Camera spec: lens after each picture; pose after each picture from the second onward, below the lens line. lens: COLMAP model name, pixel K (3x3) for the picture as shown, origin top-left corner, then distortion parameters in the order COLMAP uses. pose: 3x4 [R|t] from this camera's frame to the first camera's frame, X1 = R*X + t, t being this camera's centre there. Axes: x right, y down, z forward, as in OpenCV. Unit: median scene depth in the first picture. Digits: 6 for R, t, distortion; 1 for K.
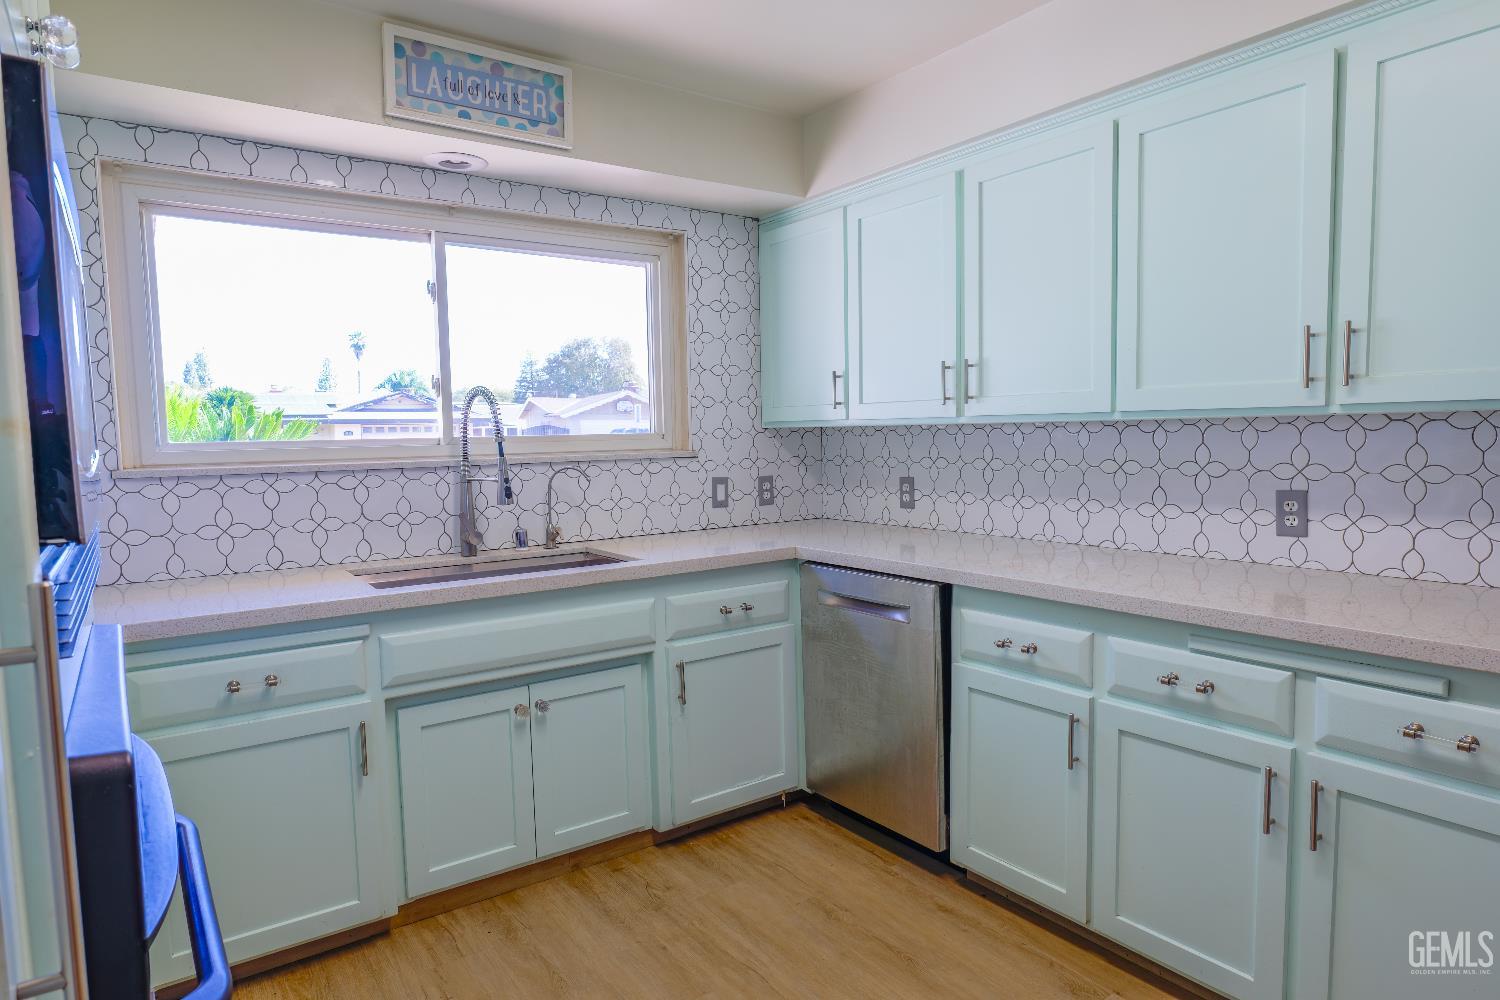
lens RADIAL K [[873.4, 0, 755.9], [0, 873.4, 506.5], [0, 0, 1]] dist [-0.028256, 0.012971]
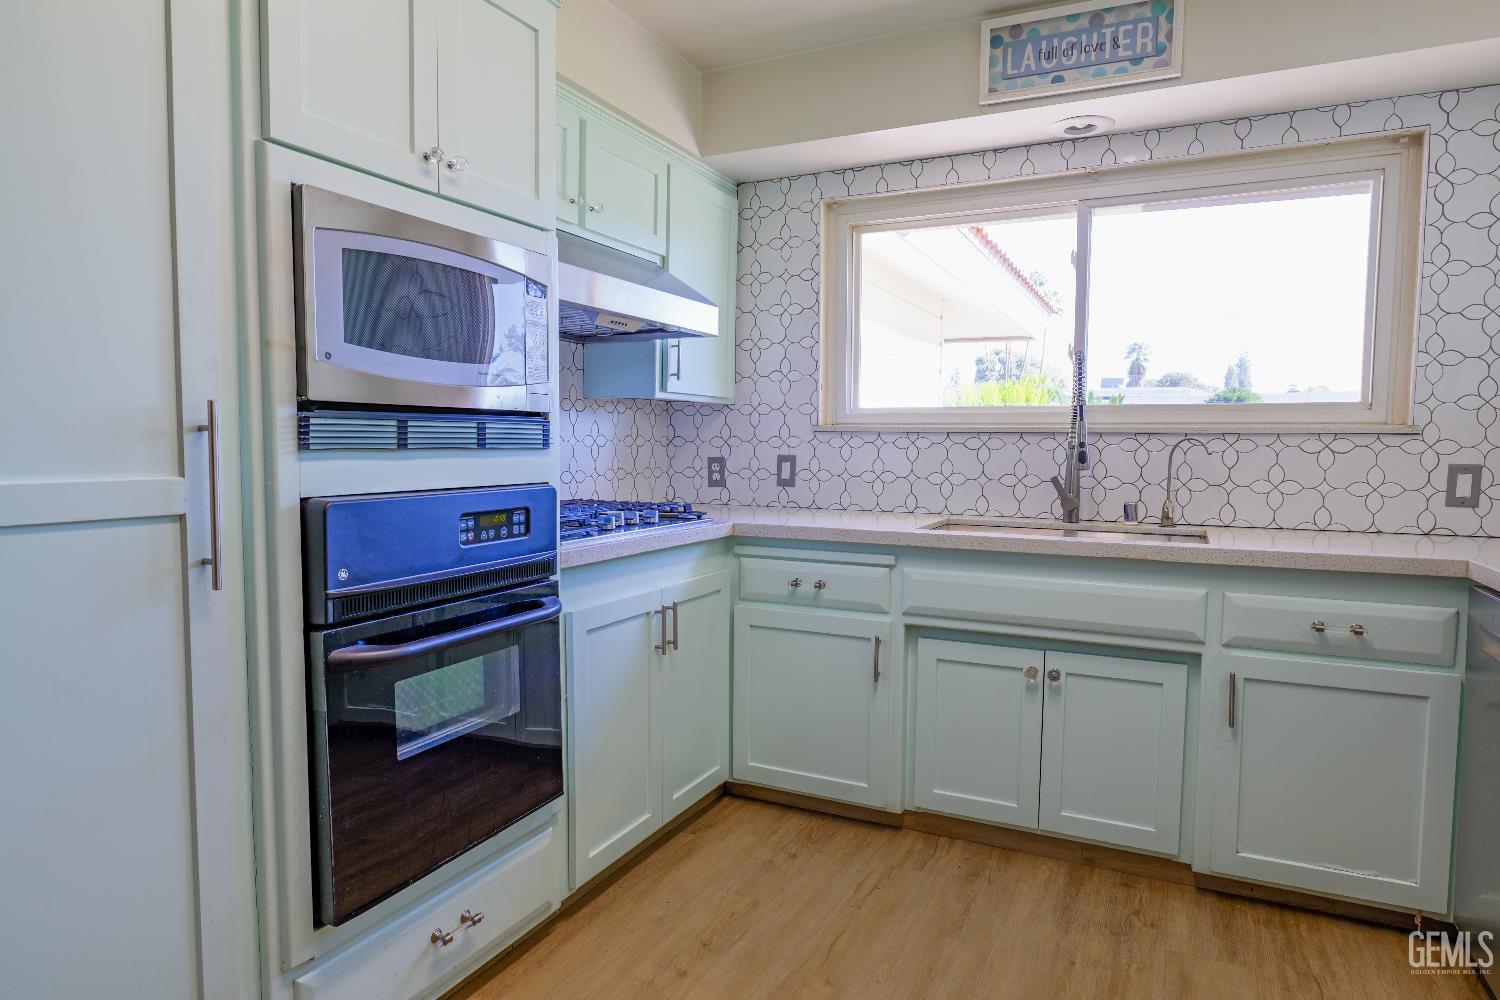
lens RADIAL K [[873.4, 0, 748.8], [0, 873.4, 506.3], [0, 0, 1]] dist [-0.028256, 0.012971]
pose [[0.475012, 0.087320, -0.875636, 0.396800], [-0.090101, 0.994661, 0.050312, 0.023042], [0.875354, 0.054997, 0.480344, 0.215343]]
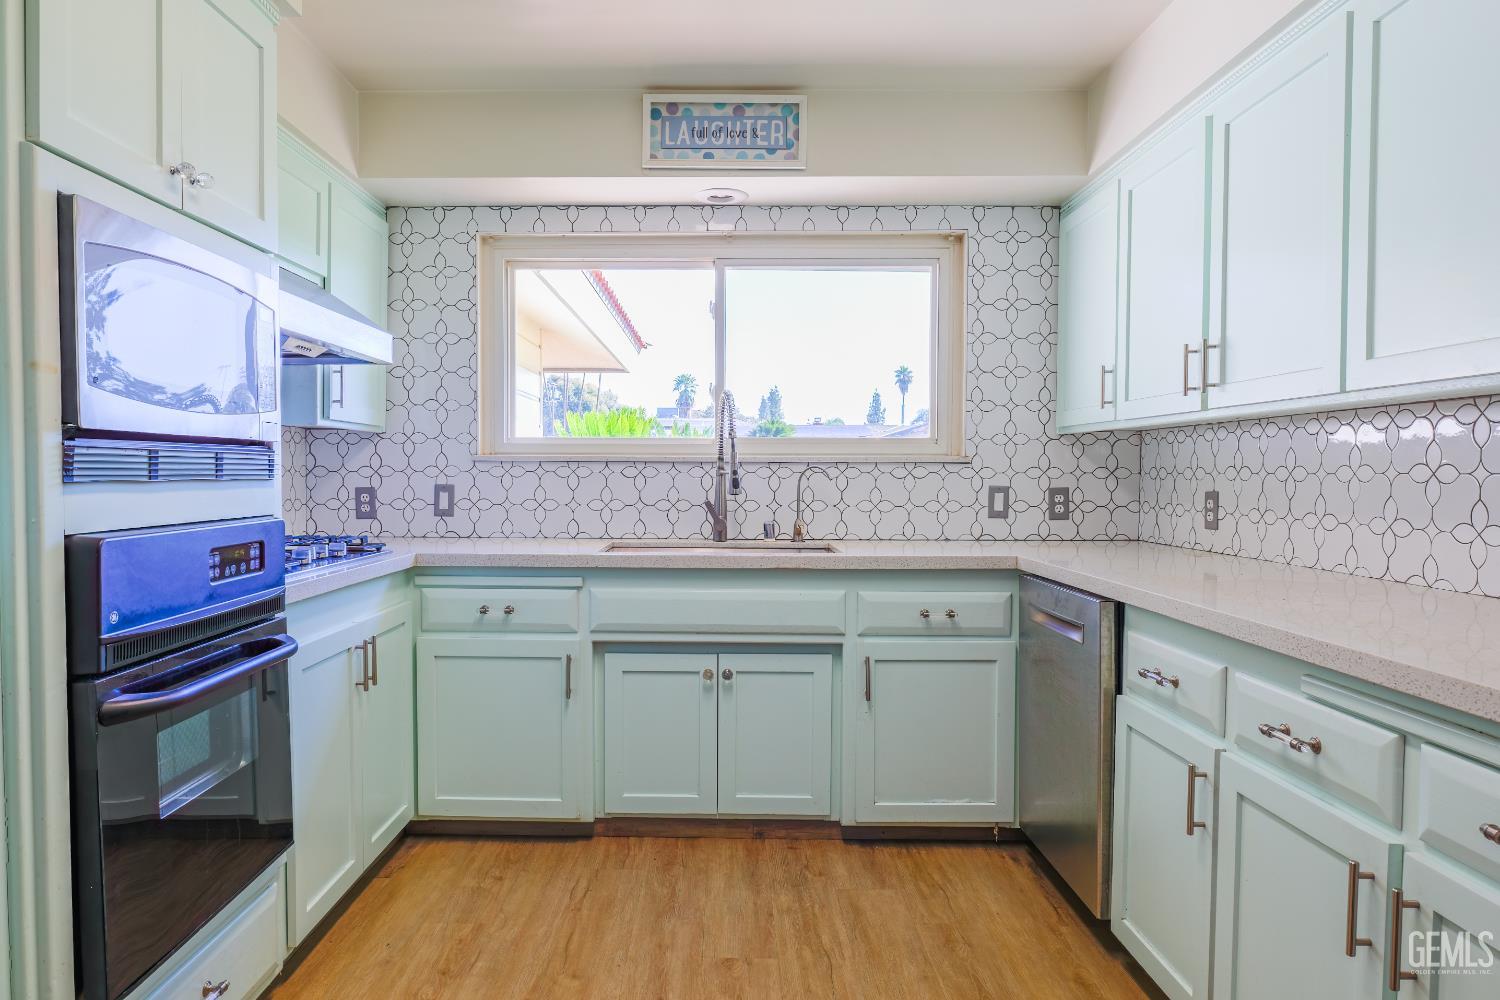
lens RADIAL K [[910.7, 0, 700.7], [0, 910.7, 507.0], [0, 0, 1]] dist [-0.030666, 0.007250]
pose [[0.801314, 0.044970, -0.596551, 0.380149], [-0.069215, 0.997443, -0.017781, 0.037979], [0.594227, 0.055539, 0.802378, 0.041945]]
